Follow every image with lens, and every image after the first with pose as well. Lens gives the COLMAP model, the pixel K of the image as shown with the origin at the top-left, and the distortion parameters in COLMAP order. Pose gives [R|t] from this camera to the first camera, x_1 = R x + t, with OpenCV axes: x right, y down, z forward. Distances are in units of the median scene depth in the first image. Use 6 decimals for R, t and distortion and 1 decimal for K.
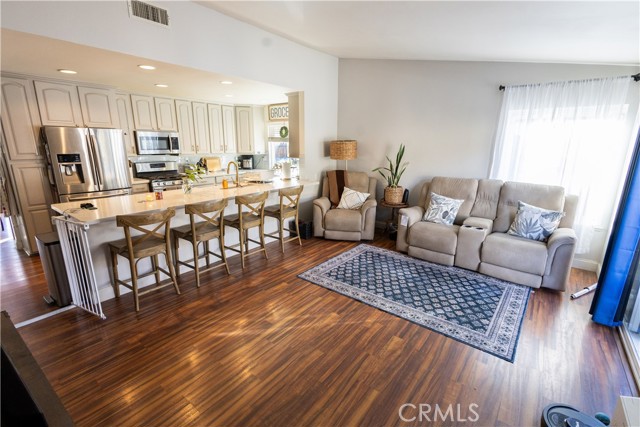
lens RADIAL K [[292.9, 0, 320.2], [0, 292.9, 212.9], [0, 0, 1]] dist [0.010403, -0.001726]
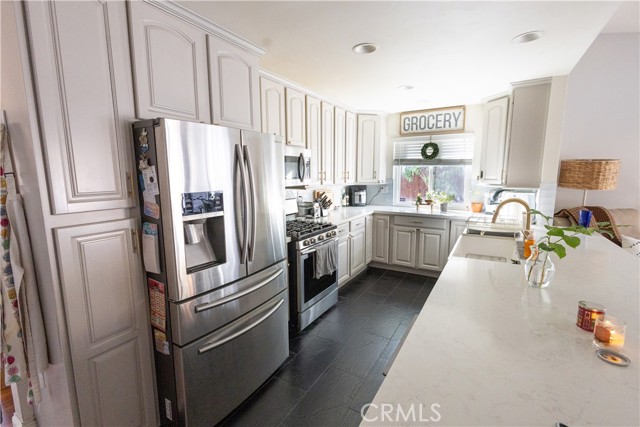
lens RADIAL K [[292.9, 0, 318.8], [0, 292.9, 212.5], [0, 0, 1]] dist [0.010403, -0.001726]
pose [[0.992734, -0.028068, 0.117010, -0.561422], [0.039246, 0.994765, -0.094350, -0.098174], [-0.113749, 0.098257, 0.988639, 0.456773]]
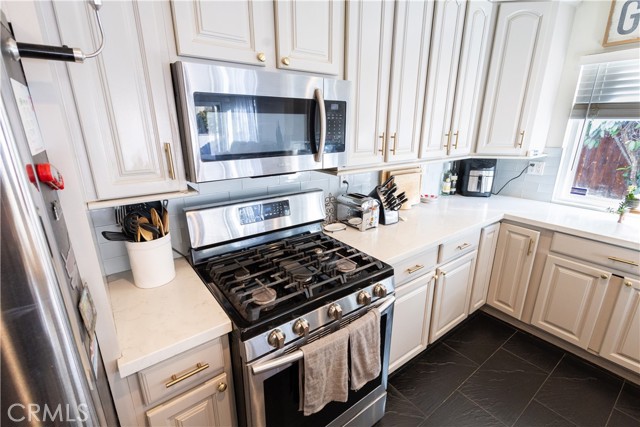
lens RADIAL K [[292.9, 0, 319.9], [0, 292.9, 213.0], [0, 0, 1]] dist [0.010403, -0.001726]
pose [[0.964103, 0.072052, -0.255567, -0.455977], [-0.057184, 0.996236, 0.065148, -0.187310], [0.259299, -0.048195, 0.964594, 0.788951]]
